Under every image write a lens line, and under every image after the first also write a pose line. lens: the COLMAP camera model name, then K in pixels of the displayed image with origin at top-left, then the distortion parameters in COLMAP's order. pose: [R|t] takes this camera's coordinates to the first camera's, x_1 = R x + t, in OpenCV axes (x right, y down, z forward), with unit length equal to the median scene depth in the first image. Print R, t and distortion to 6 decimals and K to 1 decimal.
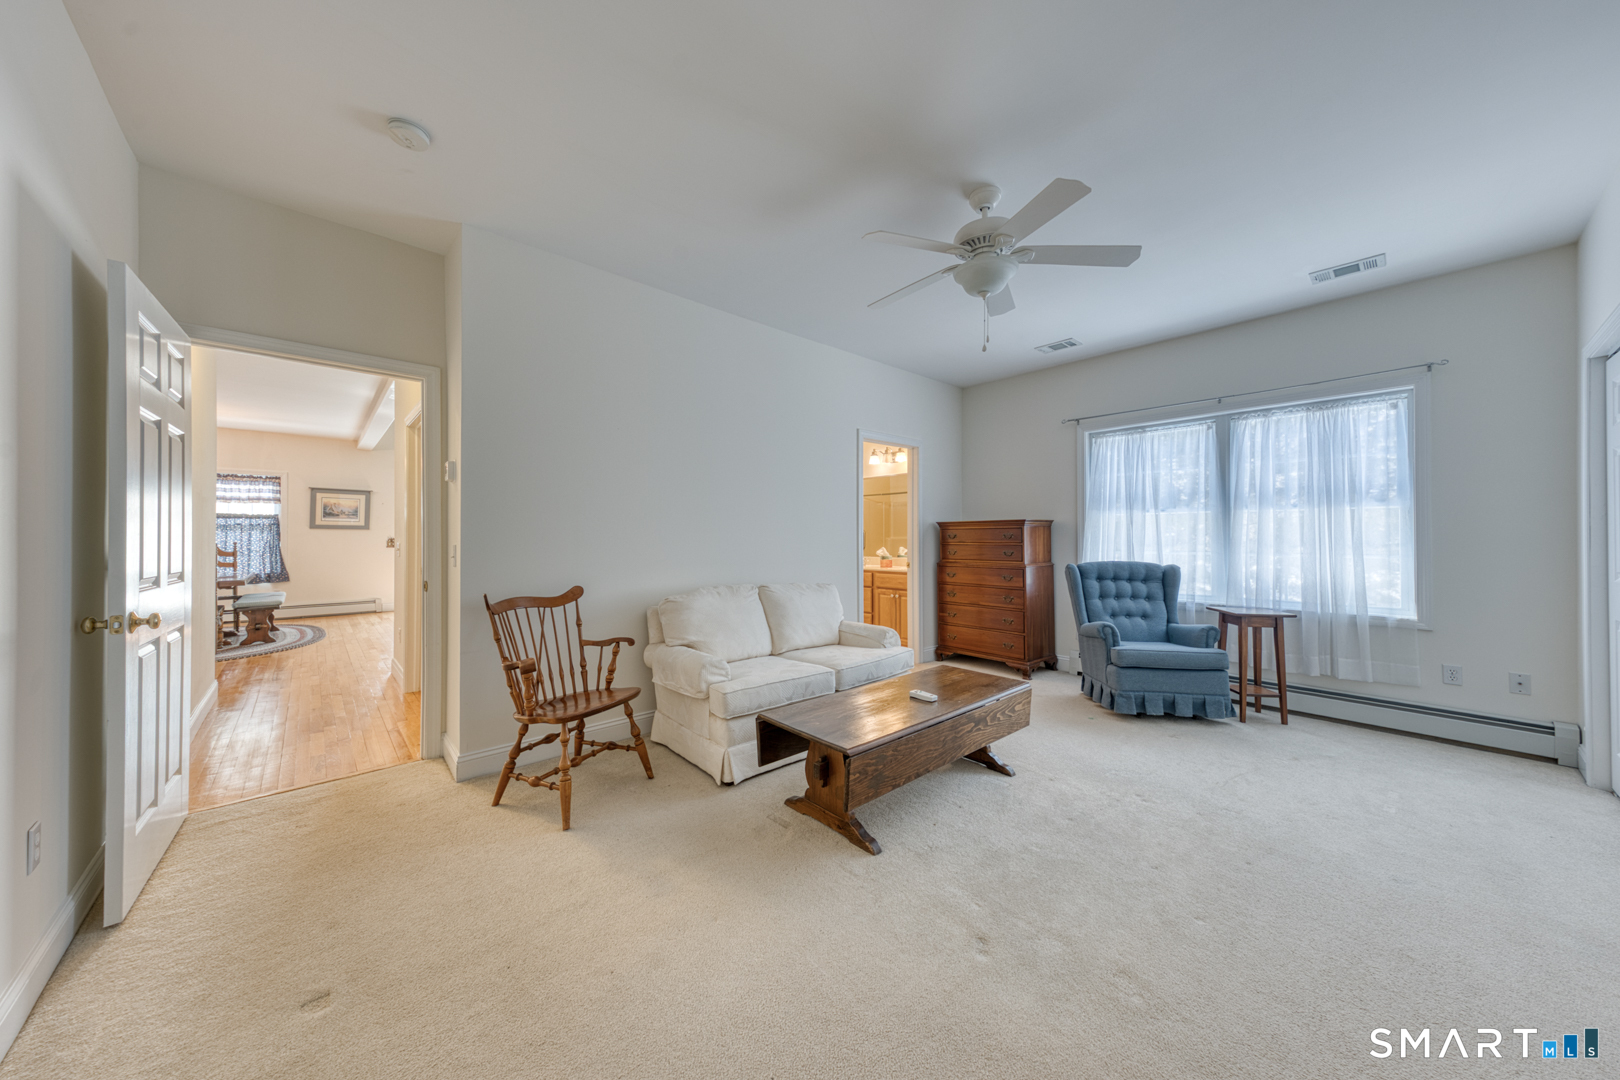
lens RADIAL K [[546.4, 0, 809.0], [0, 546.4, 533.5], [0, 0, 1]] dist [0.021065, -0.000243]
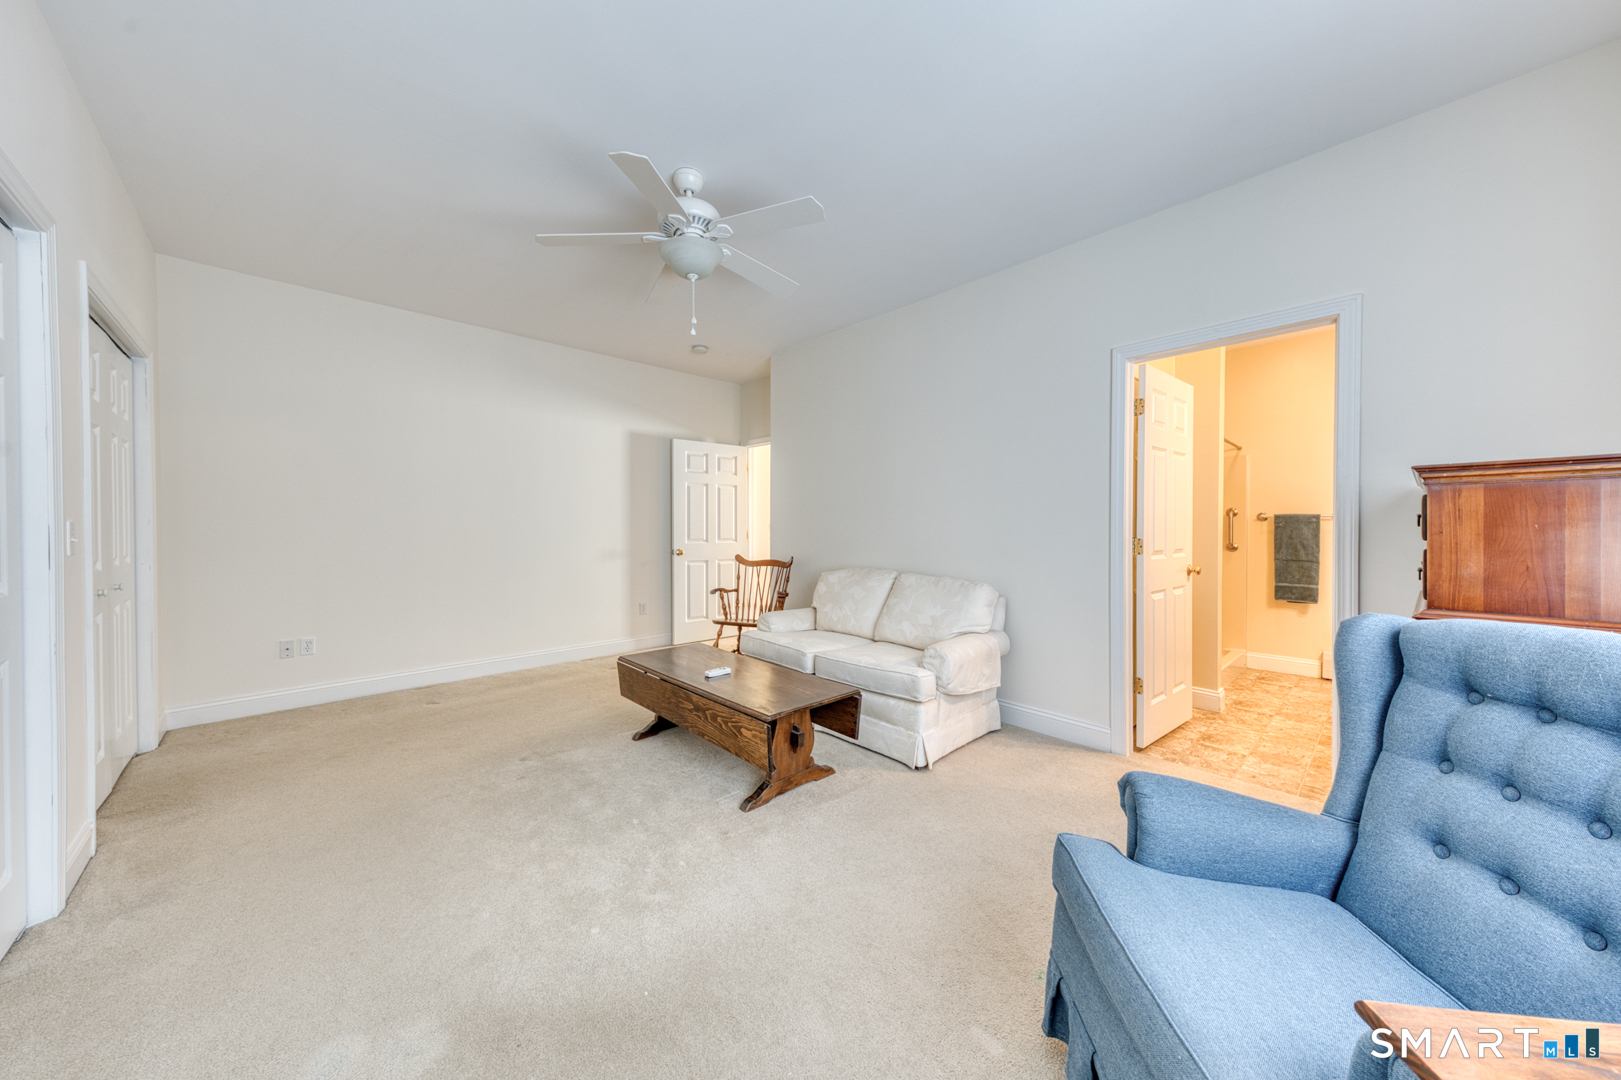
lens RADIAL K [[555.9, 0, 811.2], [0, 555.9, 531.9], [0, 0, 1]] dist [0.021659, -0.000108]
pose [[0.006599, 0.008703, -0.999940, 0.808930], [0.012129, 0.999888, 0.008783, 0.007374], [0.999905, -0.012186, 0.006493, 0.731980]]
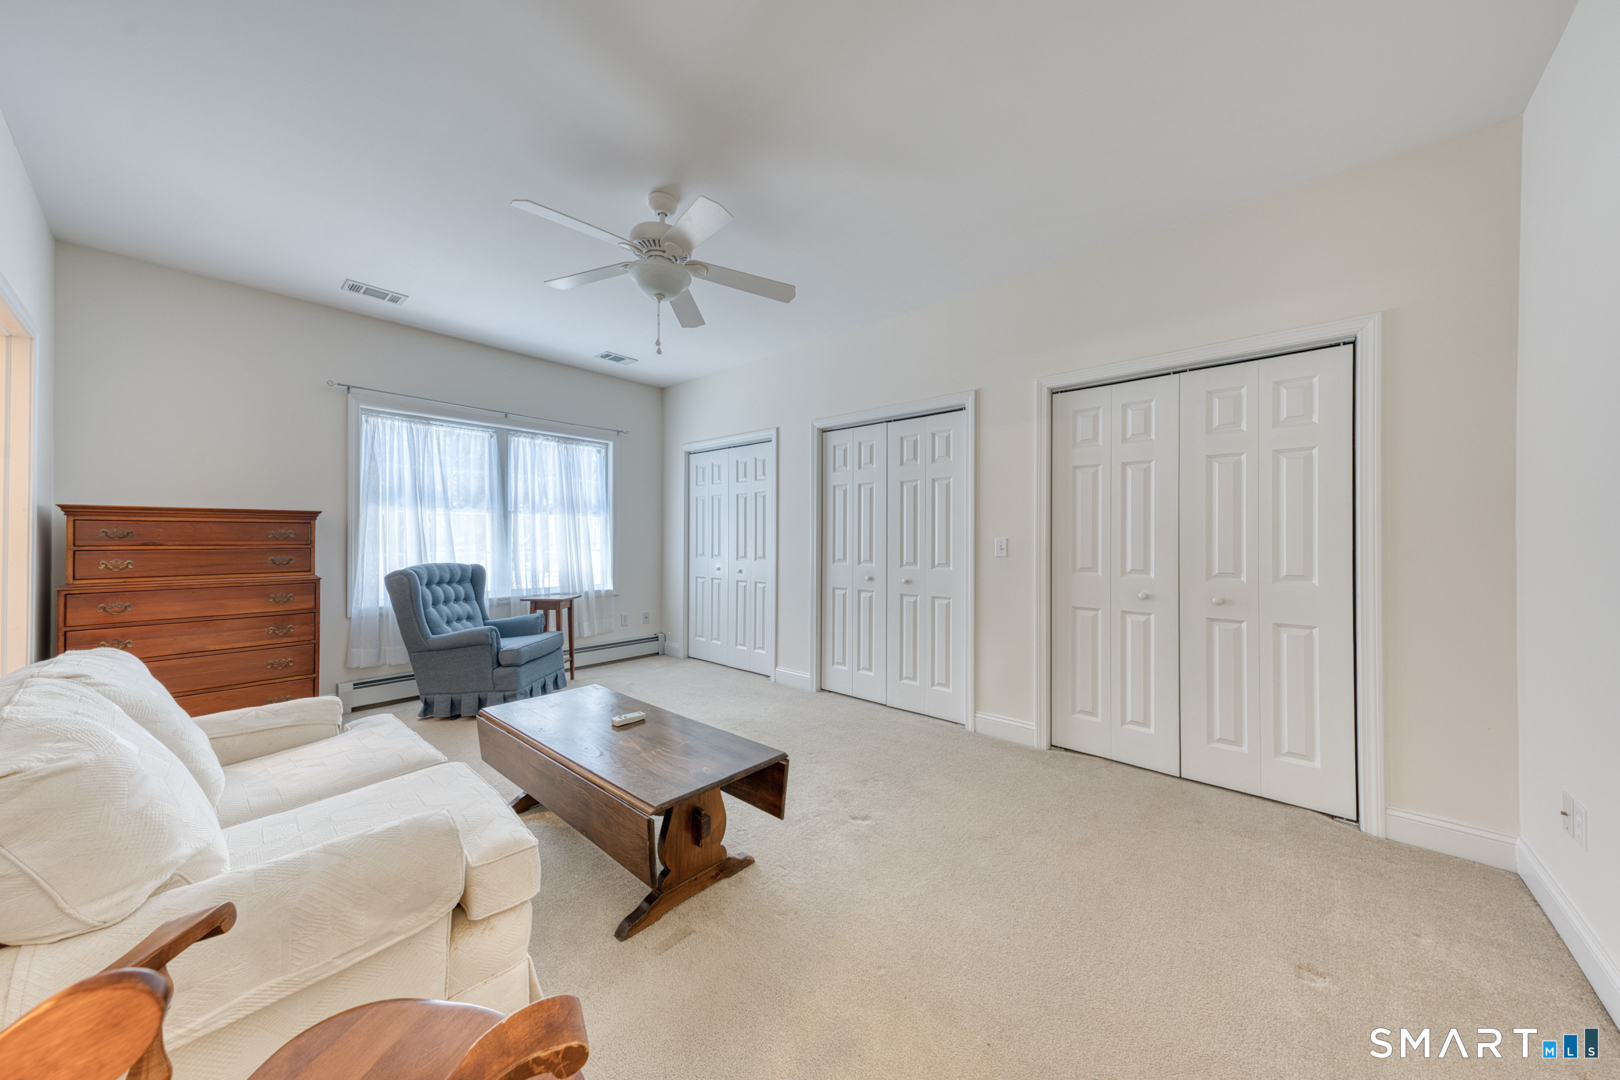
lens RADIAL K [[555.6, 0, 810.7], [0, 555.6, 531.9], [0, 0, 1]] dist [0.021659, -0.000108]
pose [[-0.119087, 0.008782, 0.992845, -0.453798], [-0.010657, 0.999892, -0.010123, 0.000784], [-0.992827, -0.011787, -0.118981, 0.518856]]
